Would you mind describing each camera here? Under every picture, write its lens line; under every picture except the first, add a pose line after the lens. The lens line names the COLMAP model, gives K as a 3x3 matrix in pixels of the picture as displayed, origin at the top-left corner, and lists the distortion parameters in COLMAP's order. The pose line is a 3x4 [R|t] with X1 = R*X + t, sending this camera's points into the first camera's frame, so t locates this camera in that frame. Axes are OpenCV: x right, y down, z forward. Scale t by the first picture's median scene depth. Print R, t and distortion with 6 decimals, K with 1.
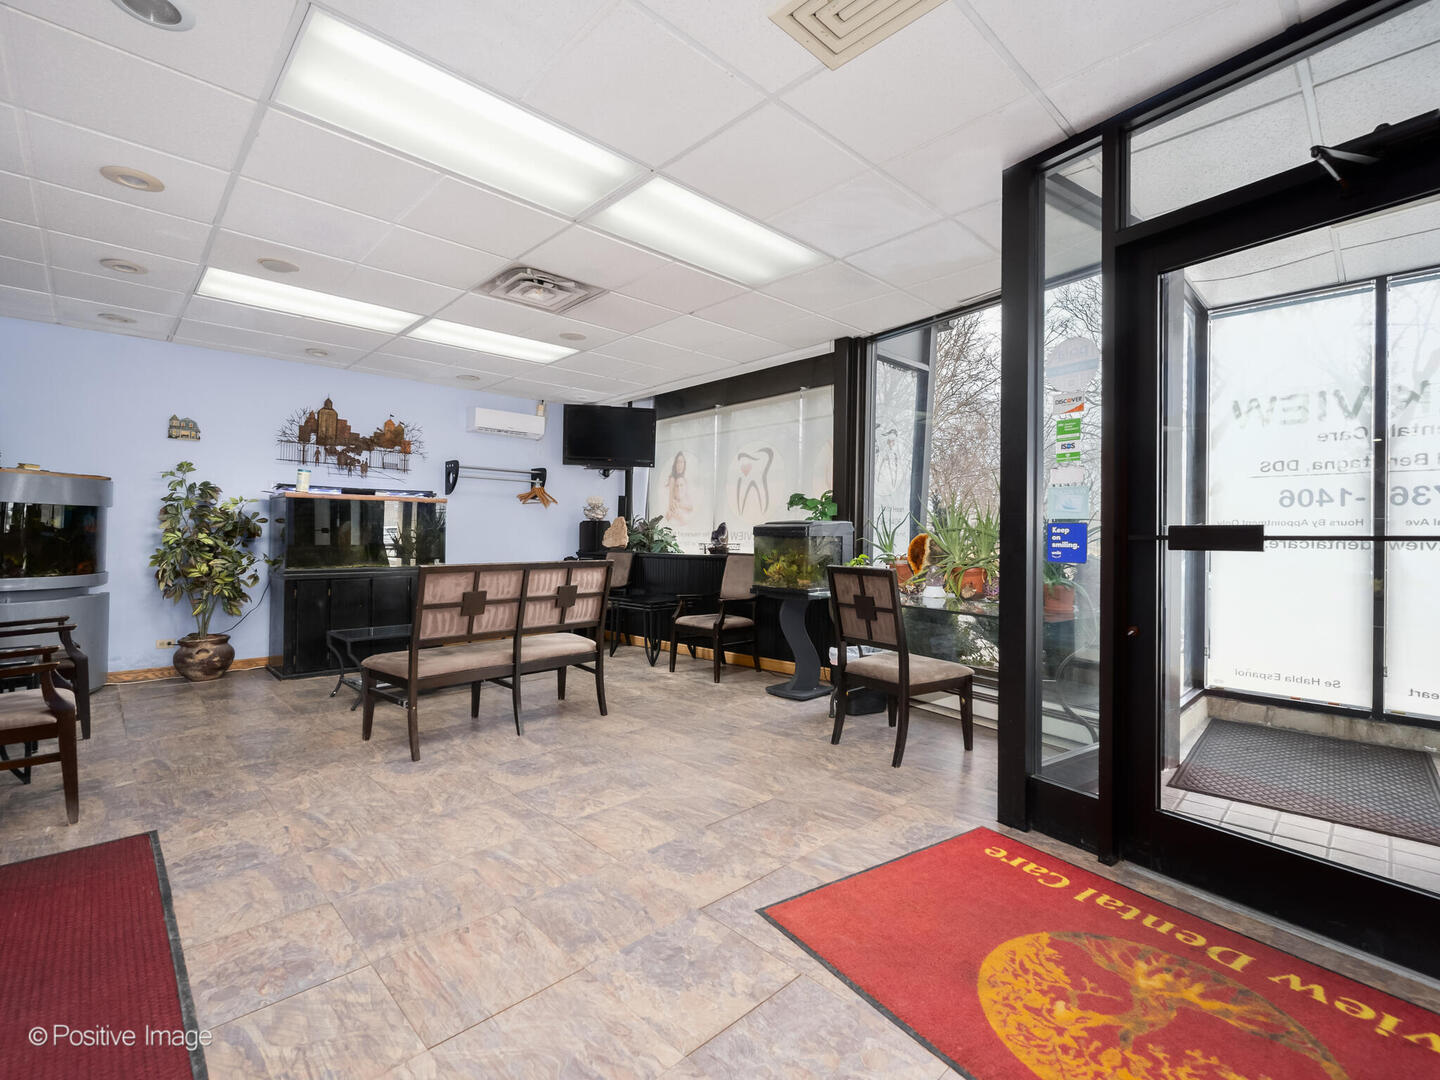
lens RADIAL K [[656.4, 0, 720.0], [0, 656.4, 540.0], [0, 0, 1]] dist [-0.003801, -0.000062]
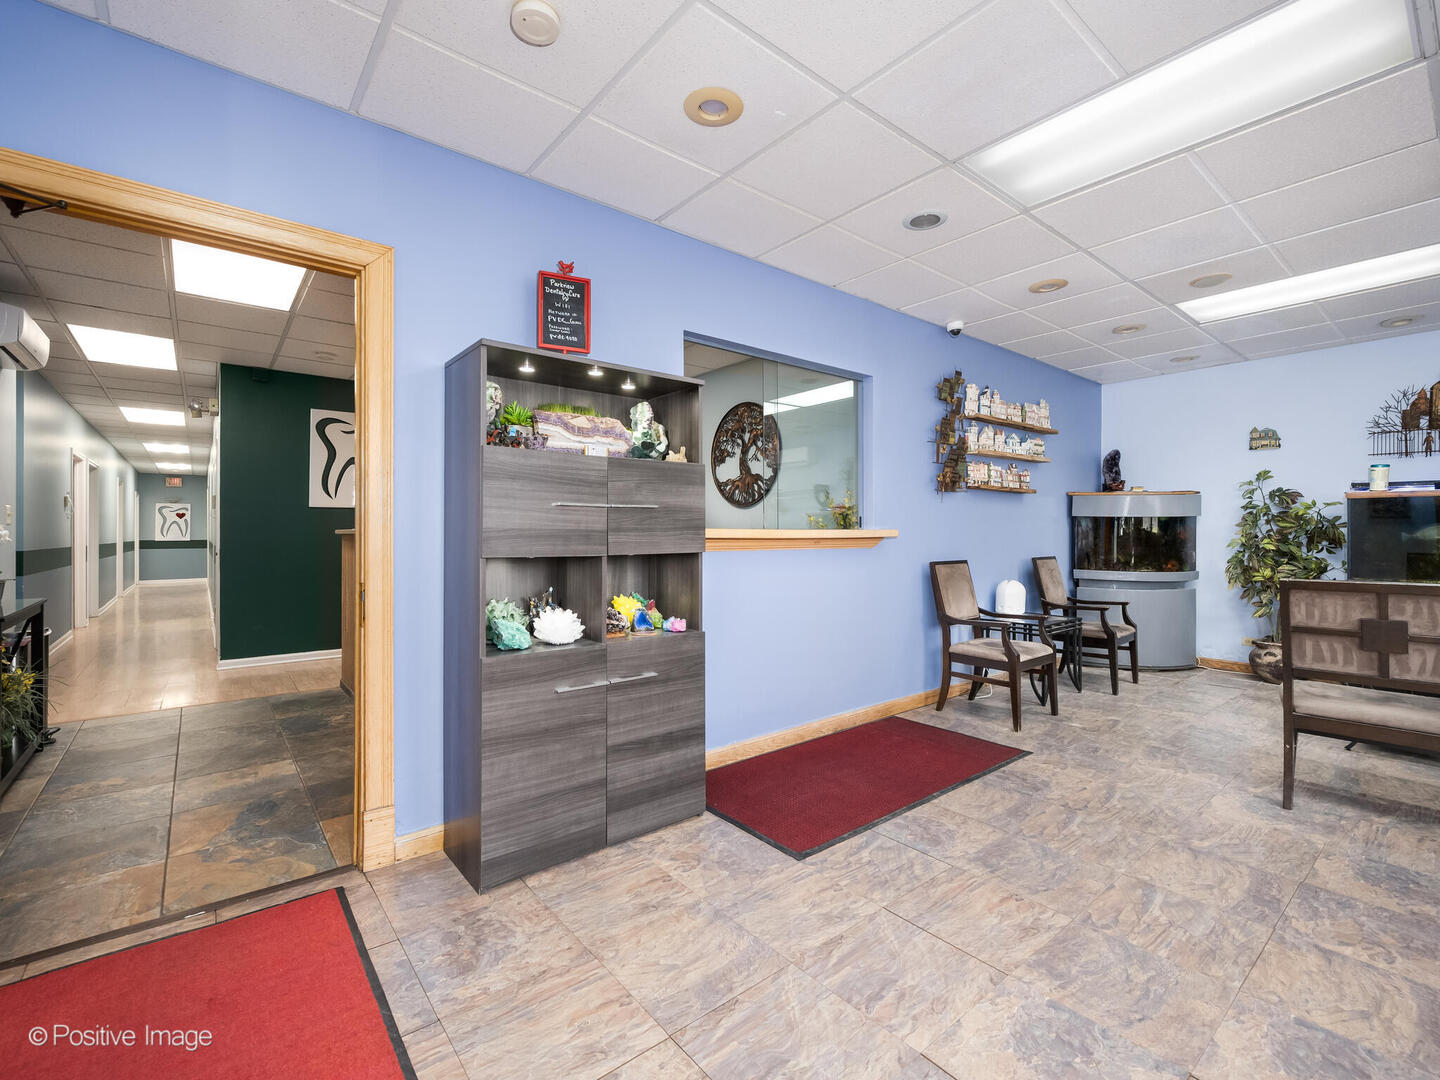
lens RADIAL K [[647.7, 0, 720.0], [0, 647.7, 540.0], [0, 0, 1]] dist [0.000900, 0.000919]
pose [[-0.075803, 0.004618, -0.997112, 0.423589], [-0.010584, 0.999929, 0.005436, -0.007546], [0.997067, 0.010965, -0.075749, 0.326146]]
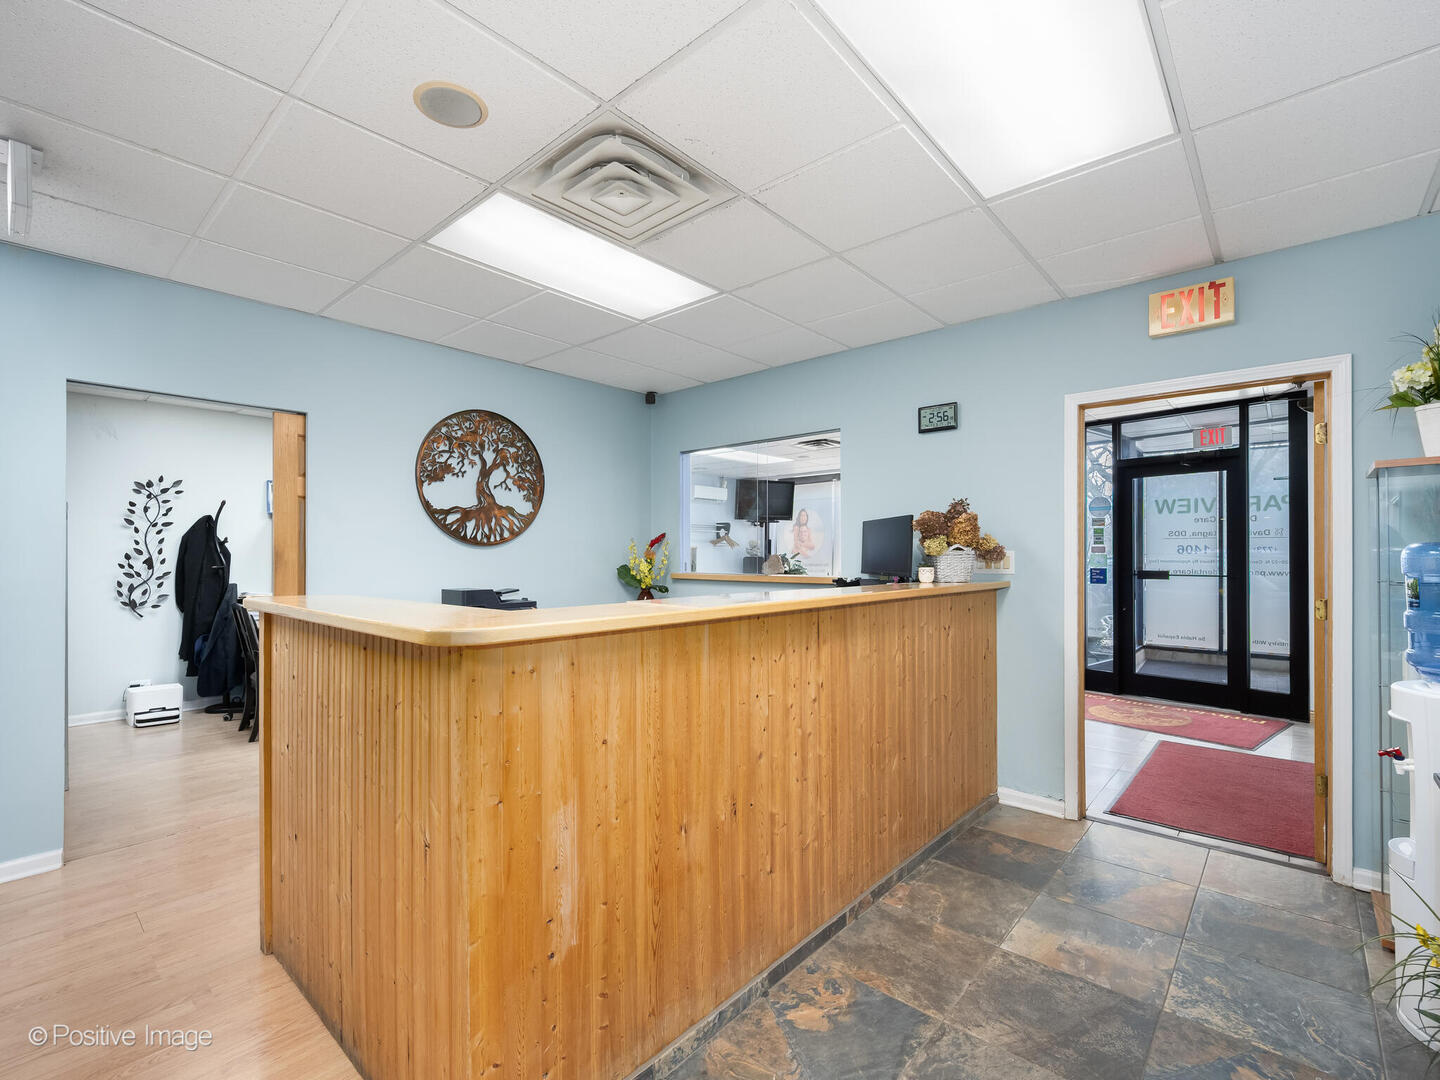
lens RADIAL K [[670.8, 0, 719.9], [0, 670.8, 550.5], [0, 0, 1]] dist [-0.002603, -0.000348]
pose [[0.995197, -0.005289, 0.097751, -0.866420], [0.006458, 0.999911, -0.011649, -0.055352], [-0.097680, 0.012224, 0.995143, -1.056482]]
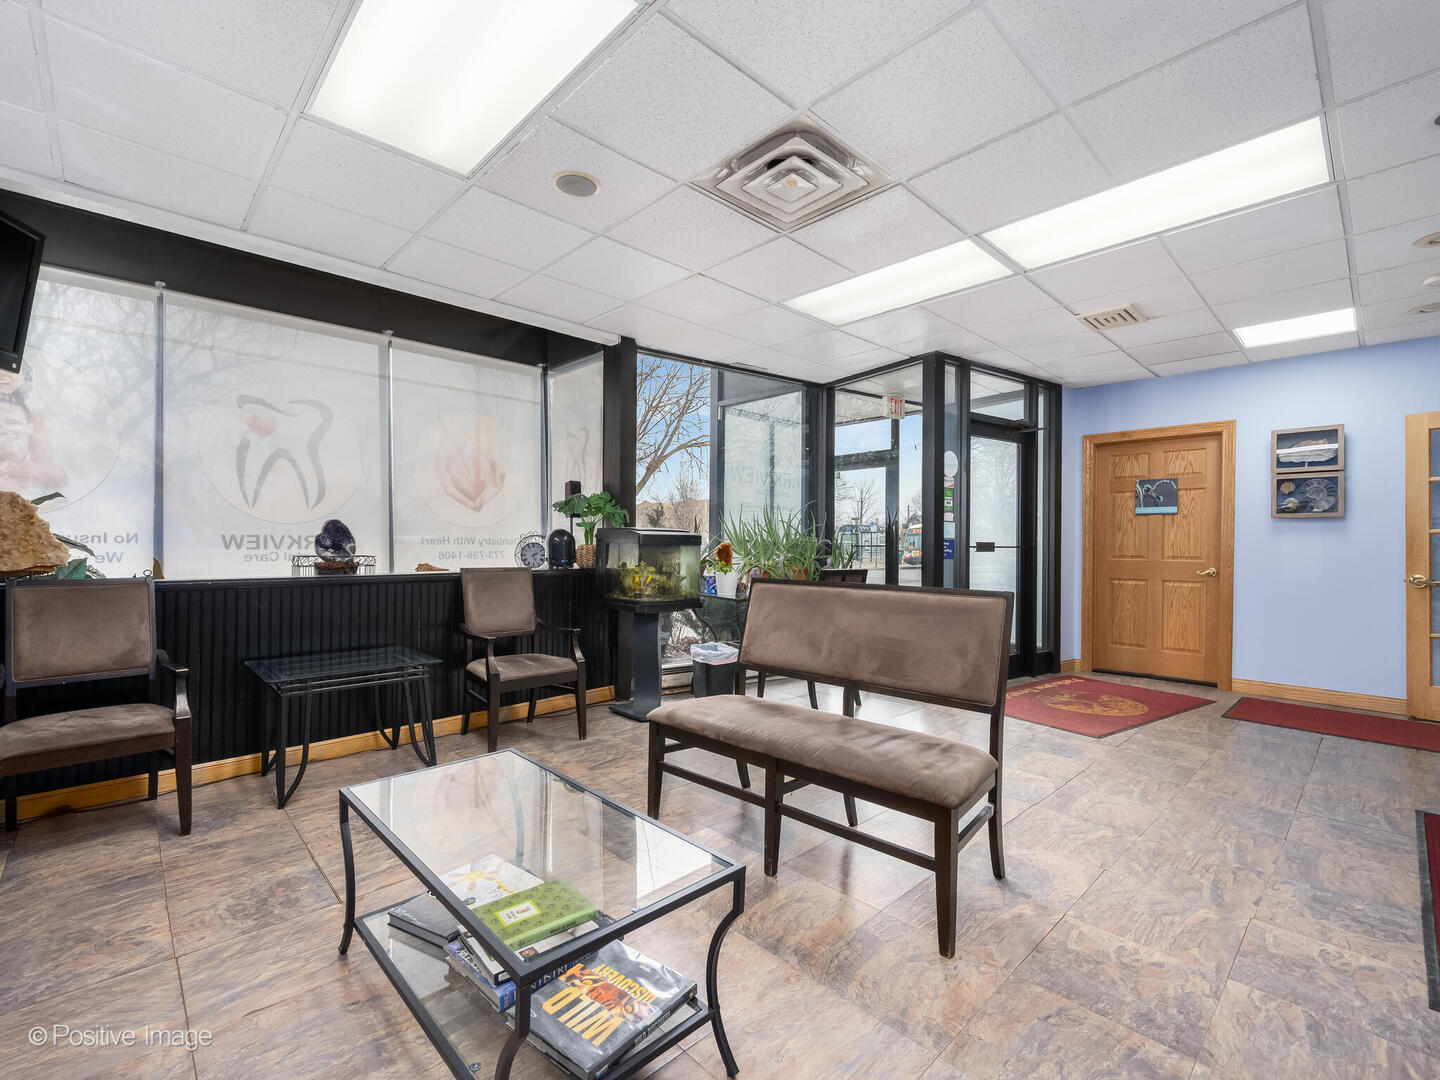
lens RADIAL K [[647.7, 0, 720.0], [0, 647.7, 540.0], [0, 0, 1]] dist [0.000900, 0.000919]
pose [[0.000338, 0.000493, 1.000000, -1.137699], [-0.001408, 0.999999, -0.000493, -0.016351], [-0.999999, -0.001408, 0.000339, 1.286258]]
